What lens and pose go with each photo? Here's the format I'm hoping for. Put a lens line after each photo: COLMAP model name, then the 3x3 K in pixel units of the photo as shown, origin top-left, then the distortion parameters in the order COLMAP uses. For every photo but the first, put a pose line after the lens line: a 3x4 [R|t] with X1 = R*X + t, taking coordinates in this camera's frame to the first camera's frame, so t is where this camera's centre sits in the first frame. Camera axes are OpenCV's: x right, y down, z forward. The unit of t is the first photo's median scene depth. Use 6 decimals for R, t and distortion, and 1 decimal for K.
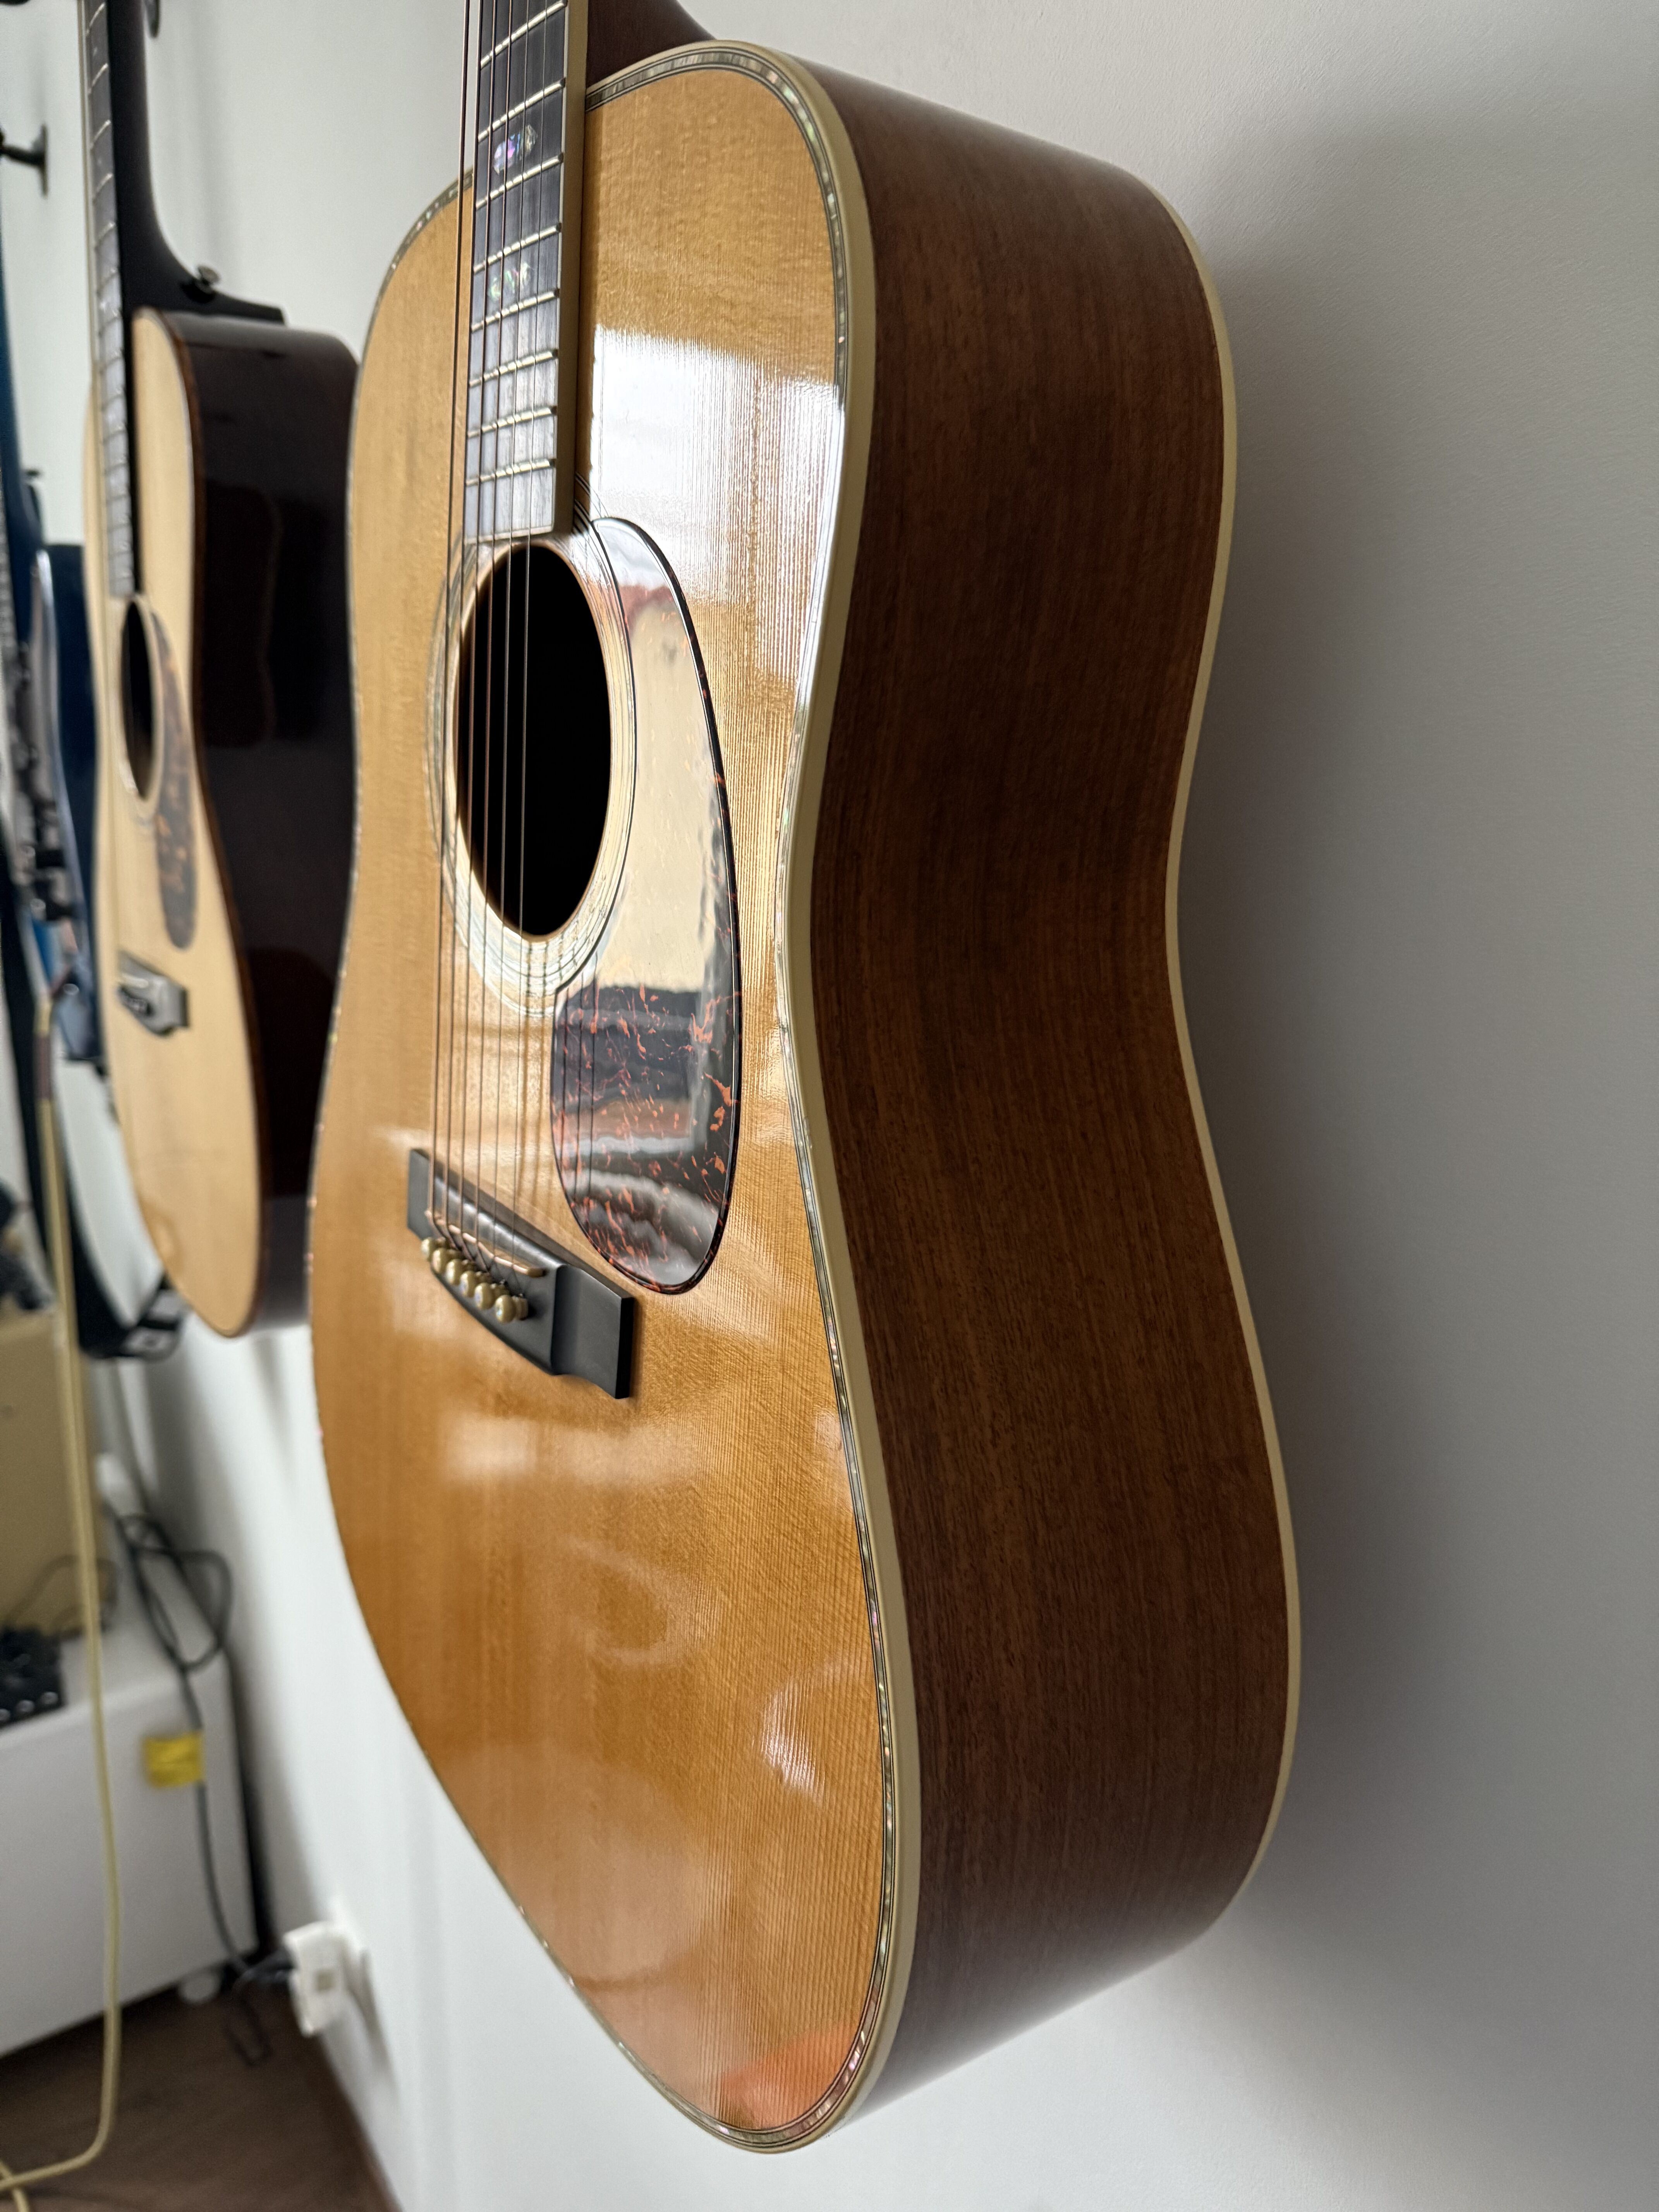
lens RADIAL K [[1552.0, 0, 829.5], [0, 1552.0, 1106.0], [0, 0, 1]] dist [0.003902, -0.005035]
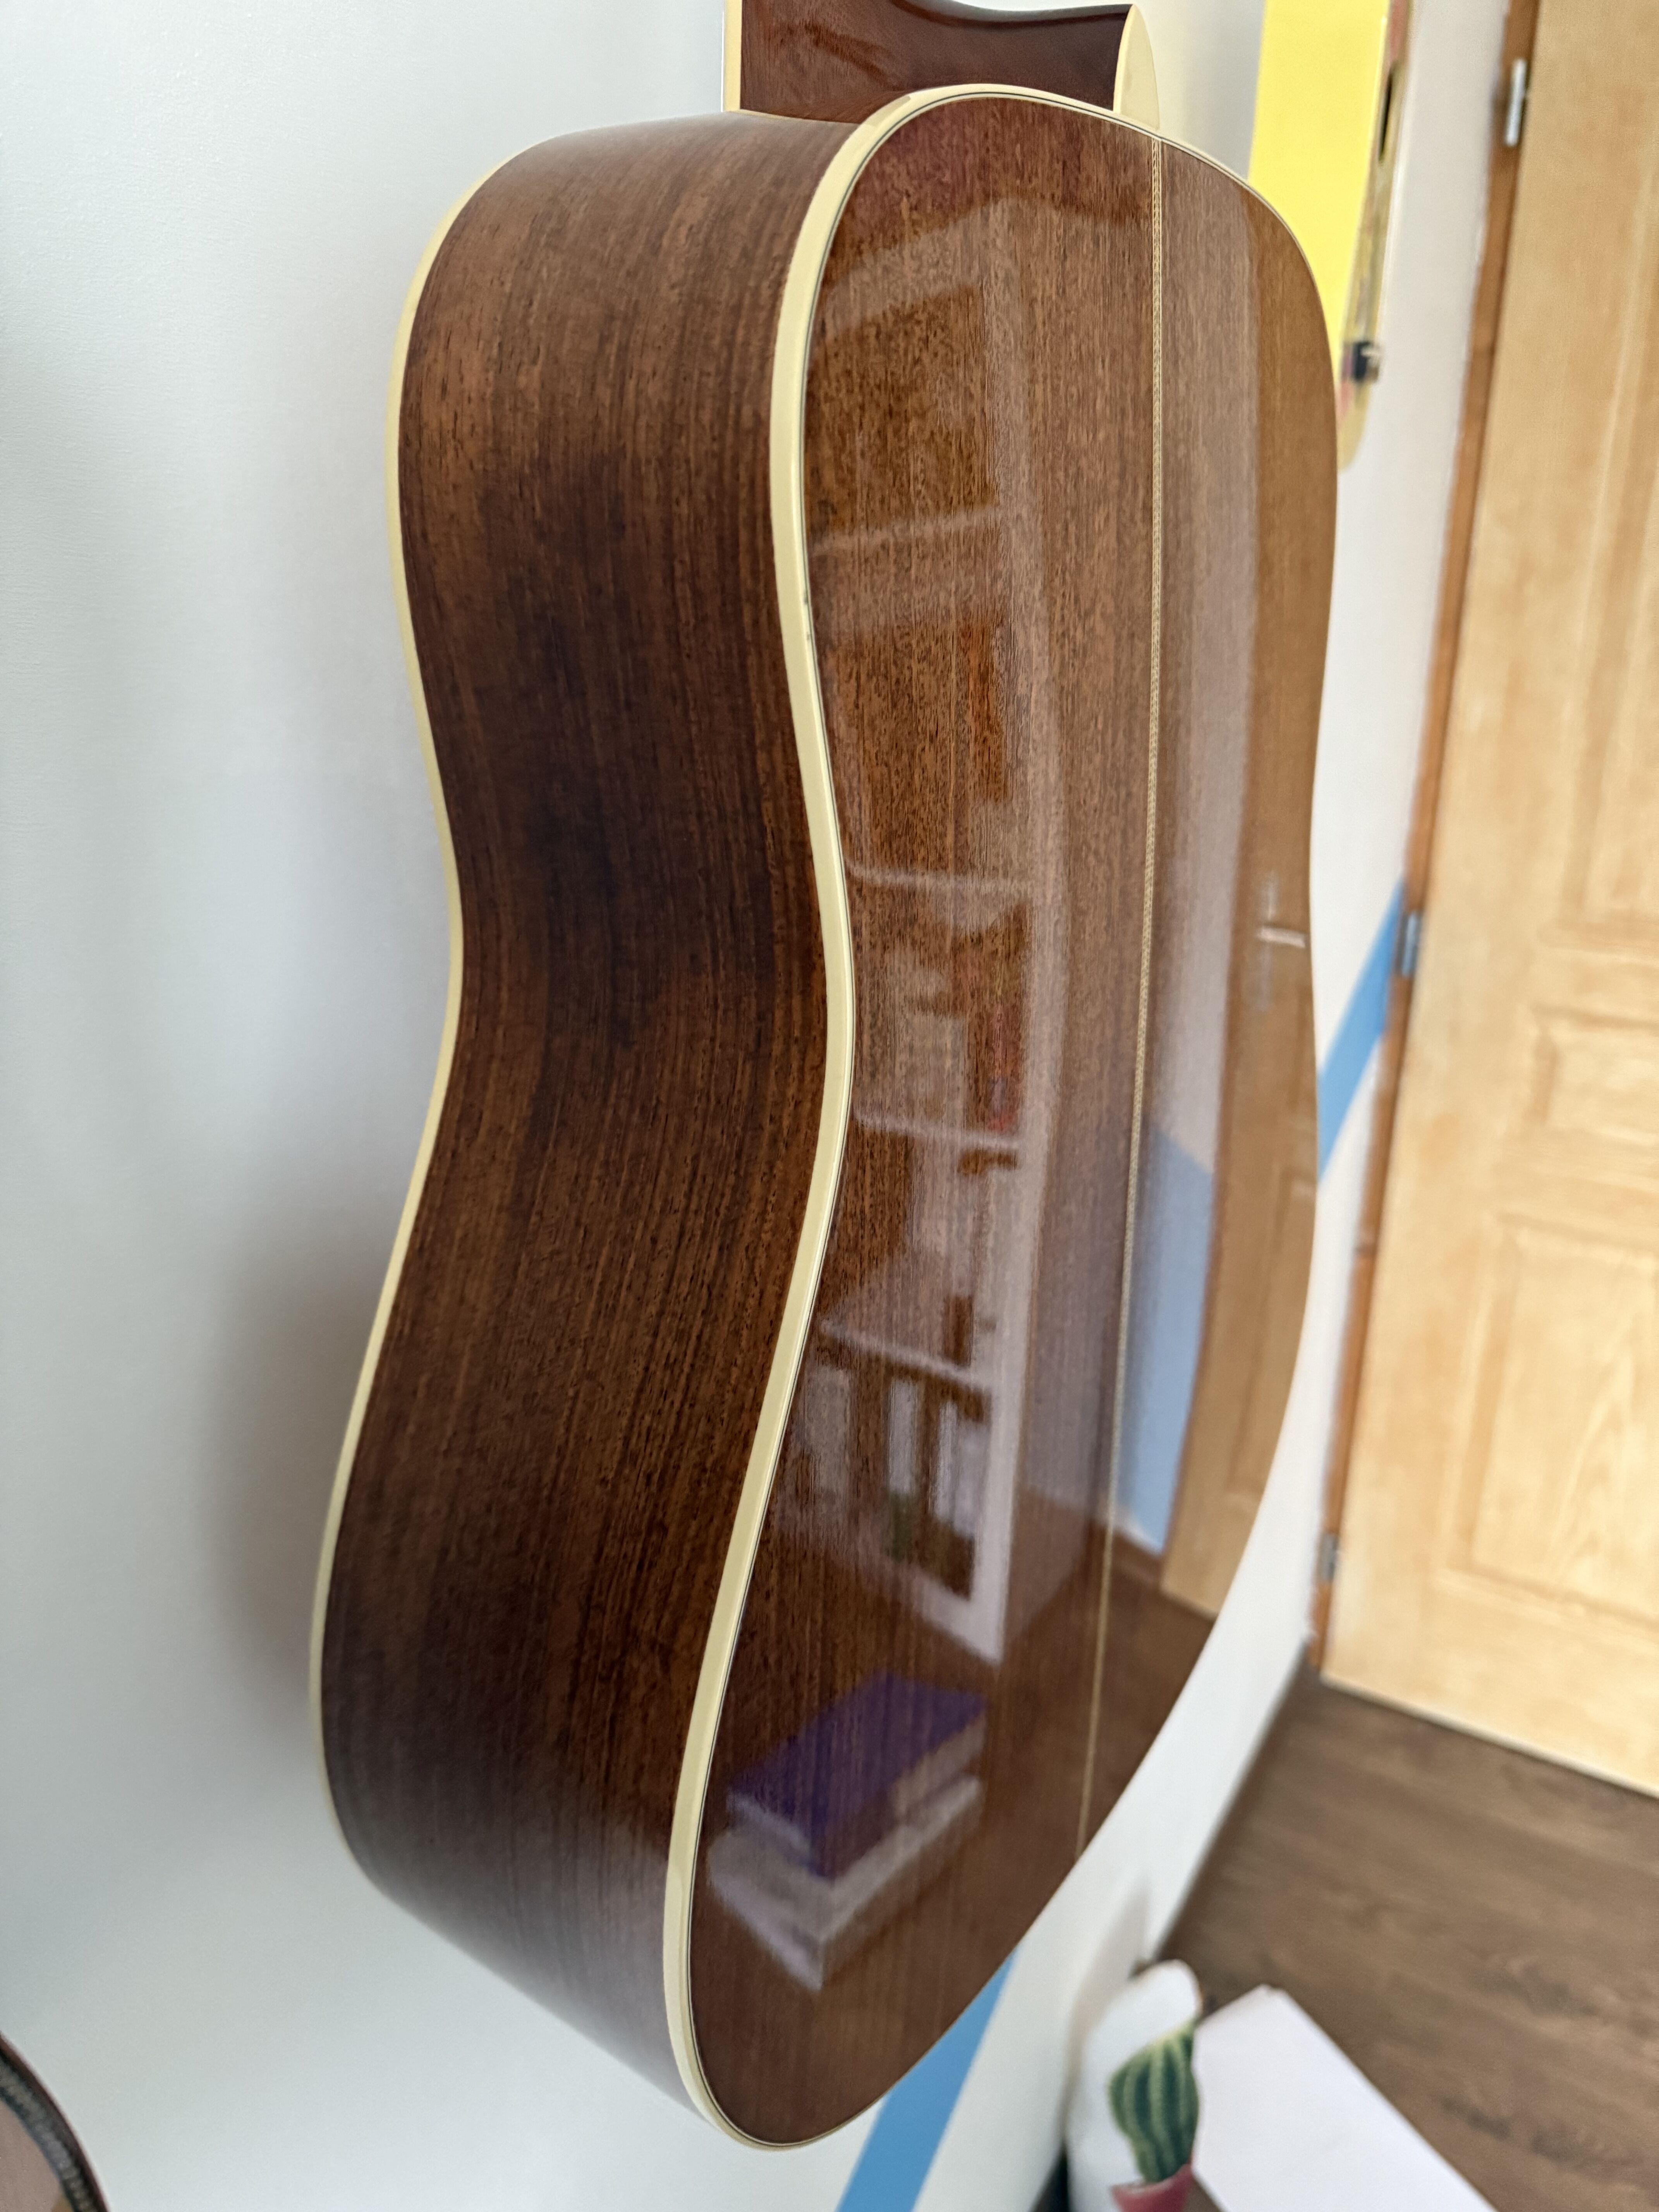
lens RADIAL K [[1552.0, 0, 829.5], [0, 1552.0, 1106.0], [0, 0, 1]] dist [0.003902, -0.005035]
pose [[0.389194, 0.294845, -0.872694, 1.087383], [-0.215267, 0.950269, 0.225052, -0.318221], [0.895650, 0.100273, 0.433310, 0.739337]]
